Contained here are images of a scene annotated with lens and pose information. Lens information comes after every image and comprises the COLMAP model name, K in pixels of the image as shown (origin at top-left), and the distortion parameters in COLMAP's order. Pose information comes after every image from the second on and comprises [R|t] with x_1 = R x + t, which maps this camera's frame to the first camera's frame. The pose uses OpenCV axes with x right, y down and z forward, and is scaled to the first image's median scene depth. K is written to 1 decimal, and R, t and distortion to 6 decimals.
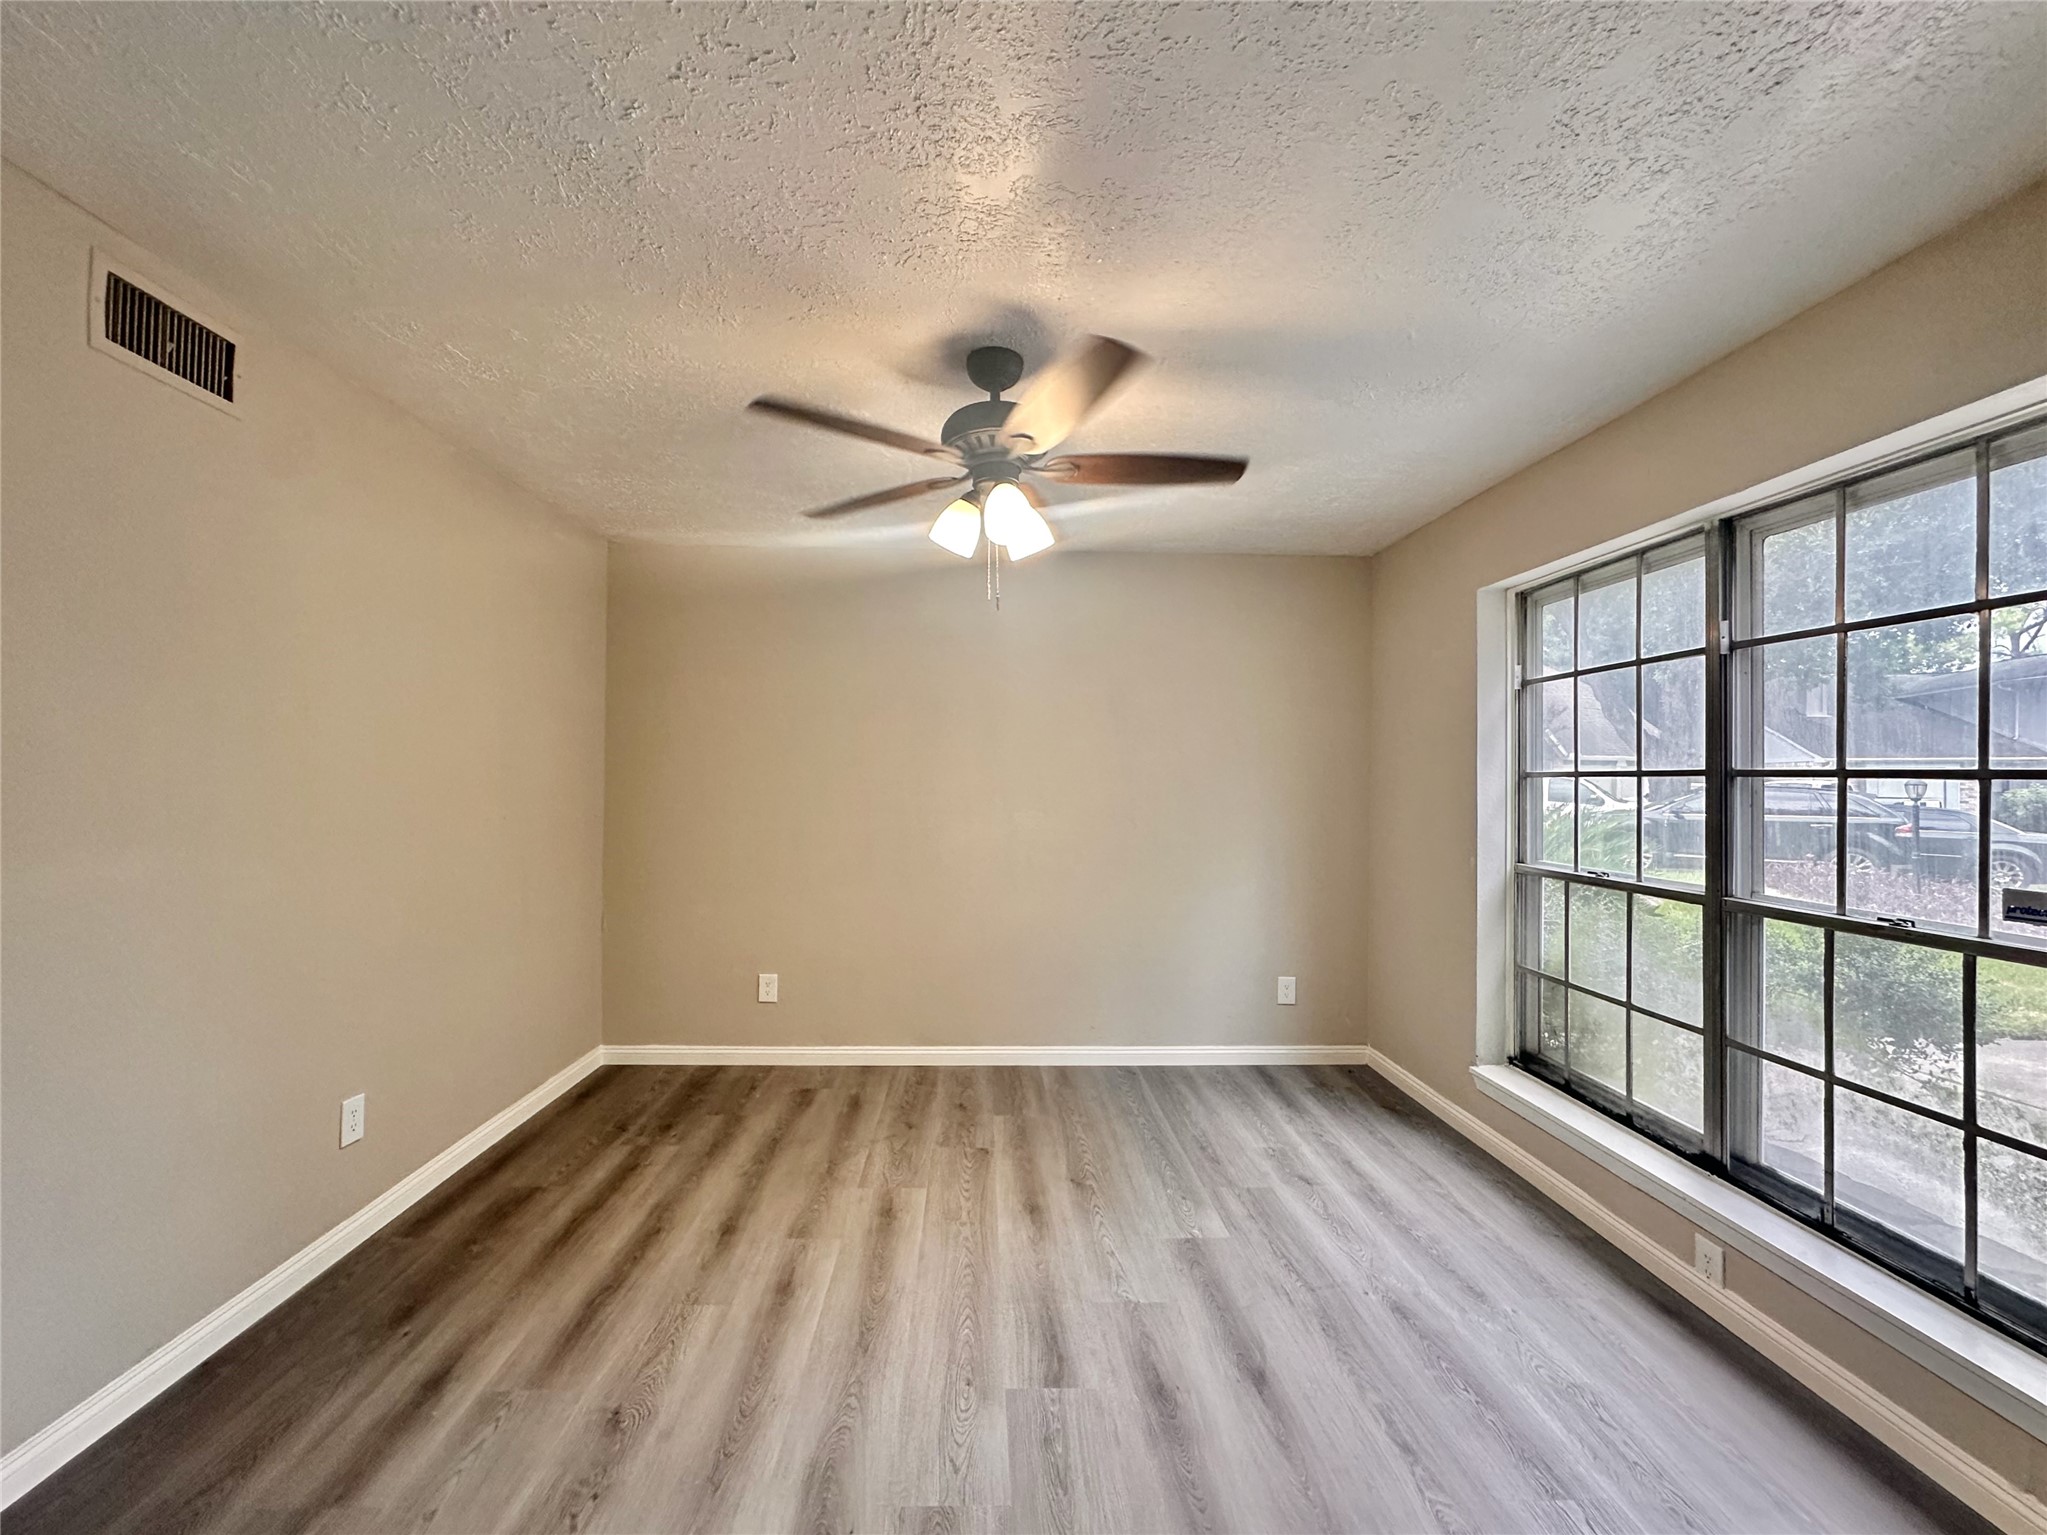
lens RADIAL K [[842.6, 0, 1012.7], [0, 842.6, 776.8], [0, 0, 1]] dist [-0.001244, 0.000191]
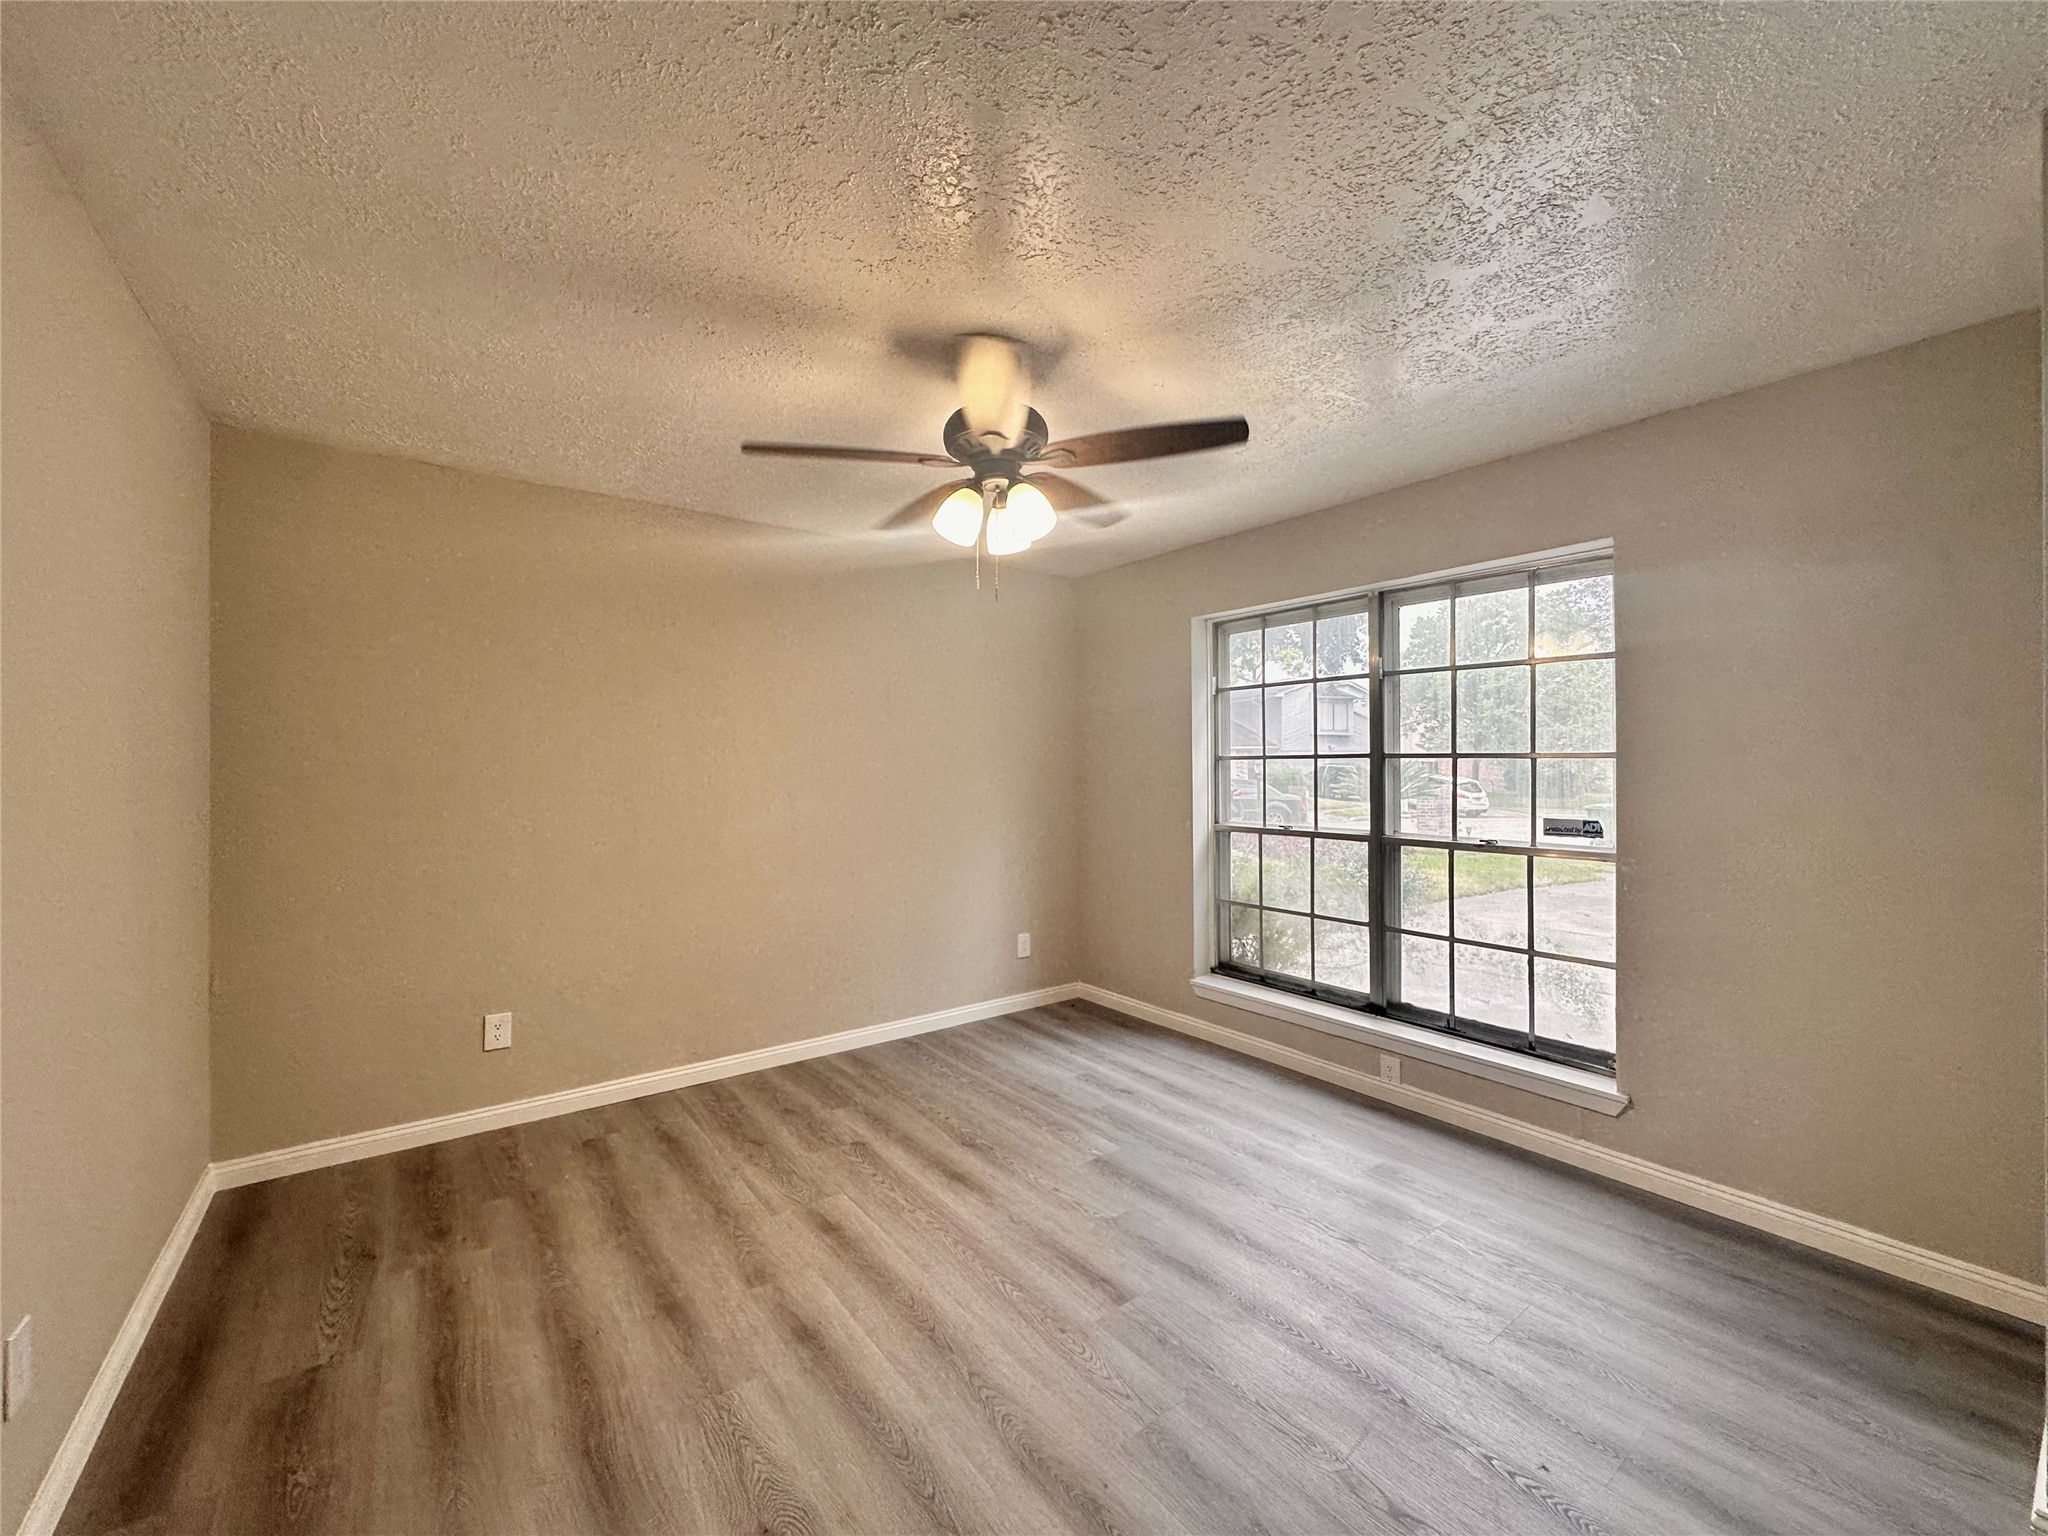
lens RADIAL K [[810.3, 0, 1018.1], [0, 810.3, 766.5], [0, 0, 1]] dist [-0.001437, 0.000971]
pose [[0.820802, -0.011467, 0.571098, -0.496263], [0.009369, 0.999934, 0.006612, -0.000232], [-0.571136, -0.000077, 0.820855, 0.141298]]
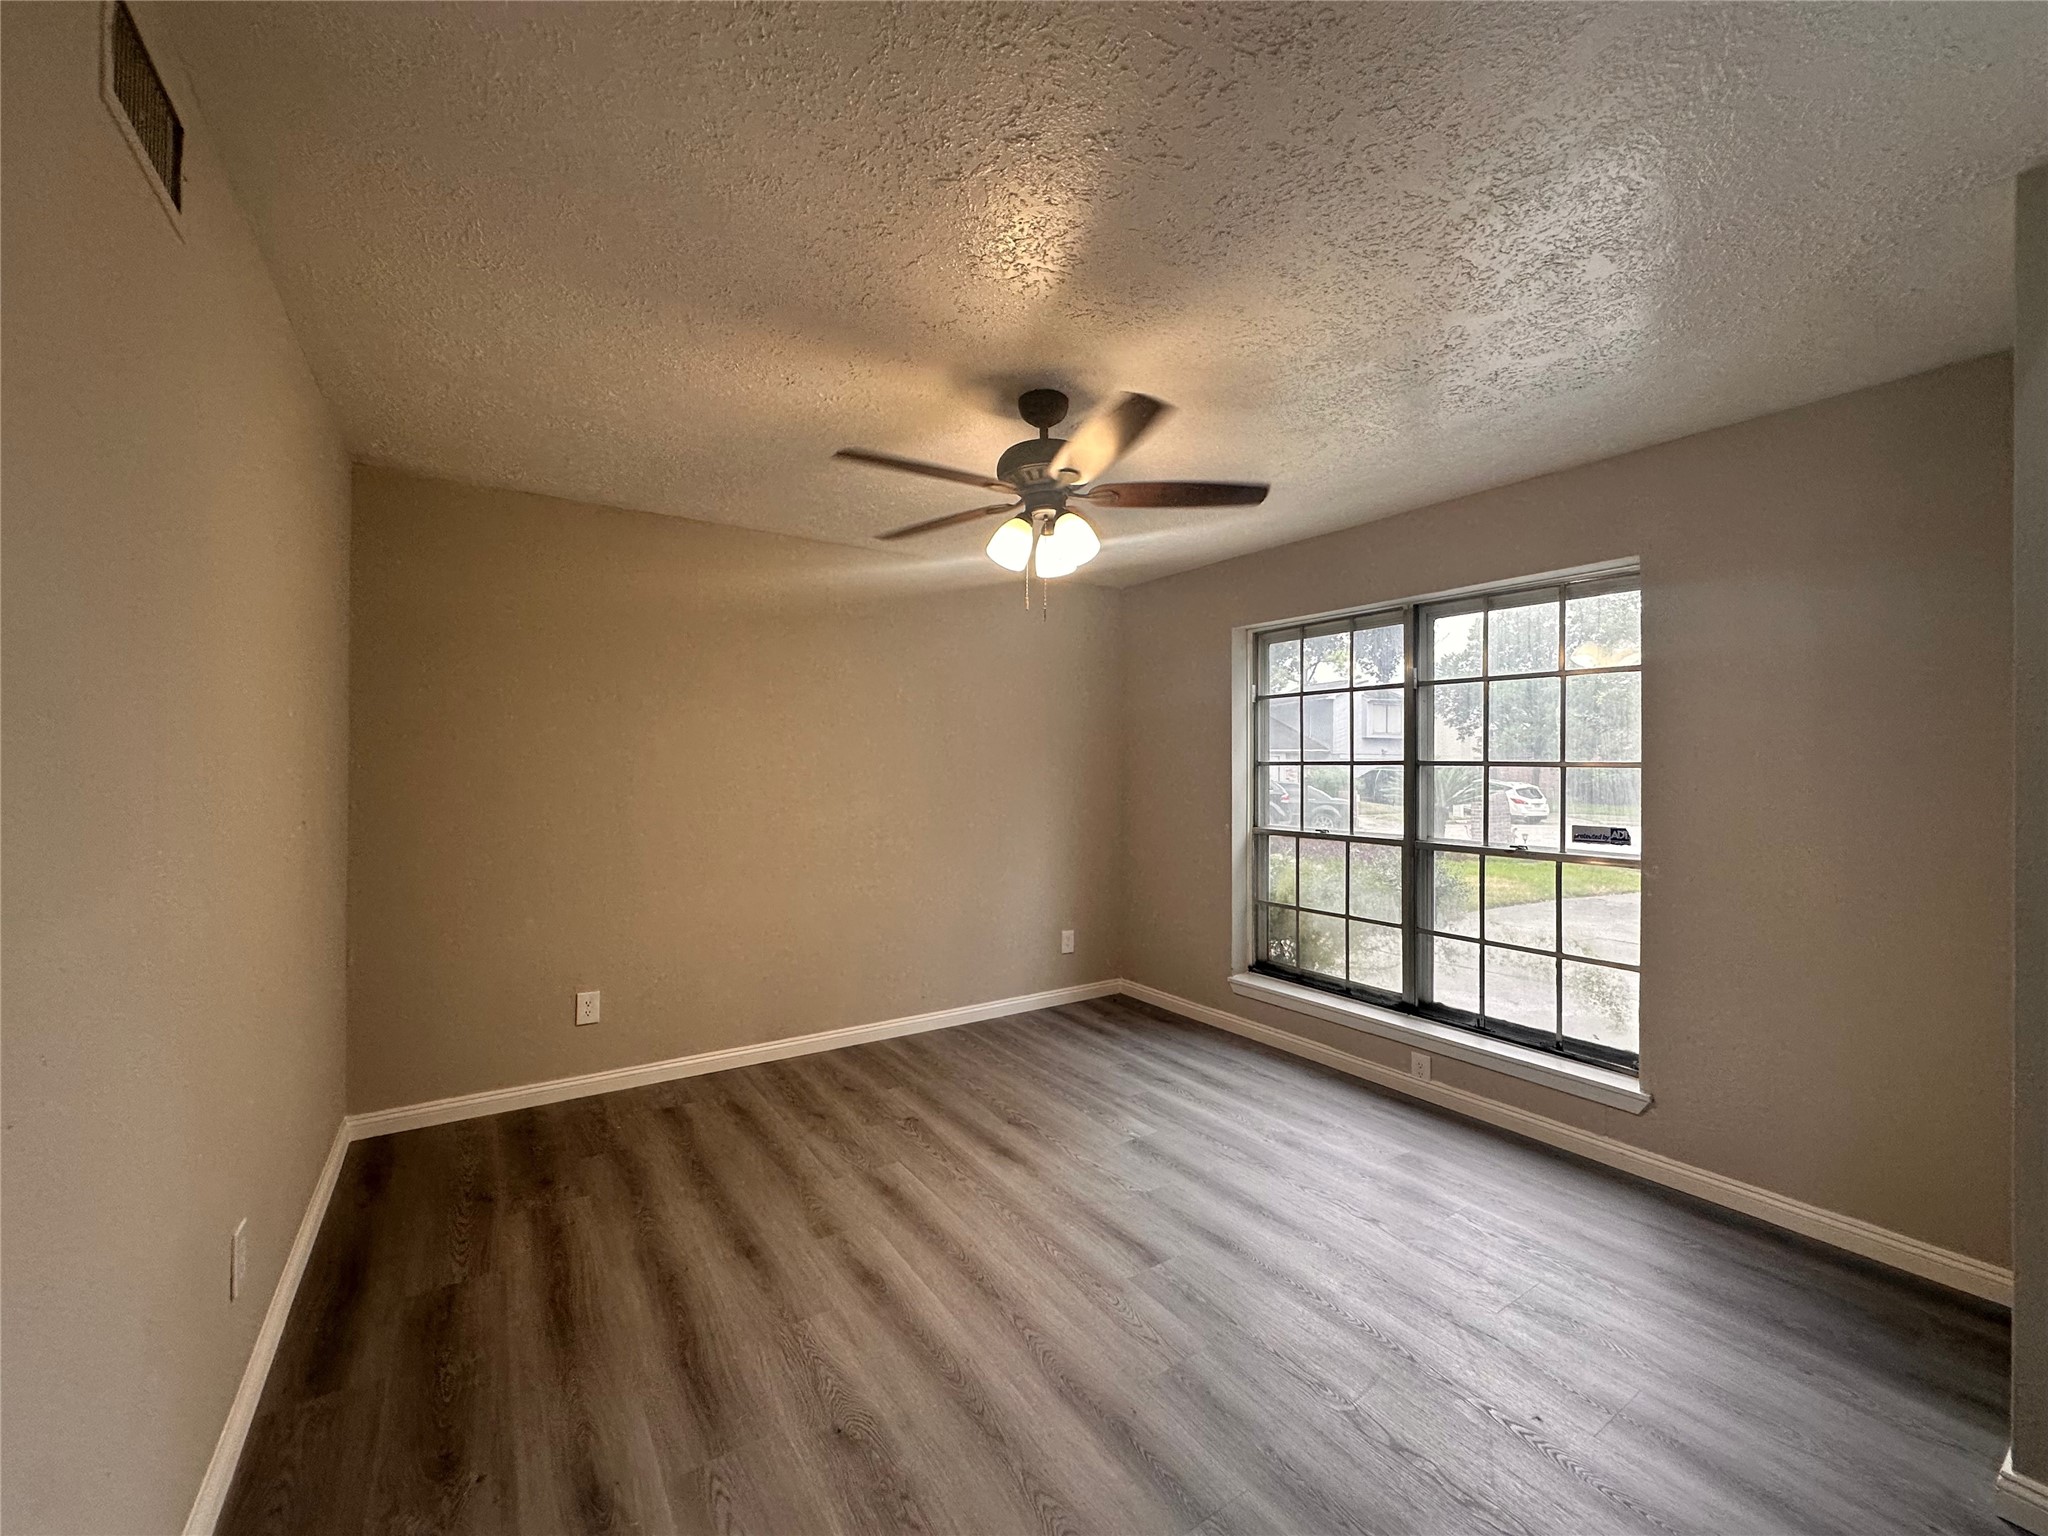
lens RADIAL K [[812.9, 0, 1020.0], [0, 812.9, 765.3], [0, 0, 1]] dist [-0.001175, 0.000244]
pose [[0.850953, -0.003403, 0.525231, -0.542433], [0.001761, 0.999992, 0.003627, -0.006033], [-0.525239, -0.002162, 0.850952, 0.070783]]
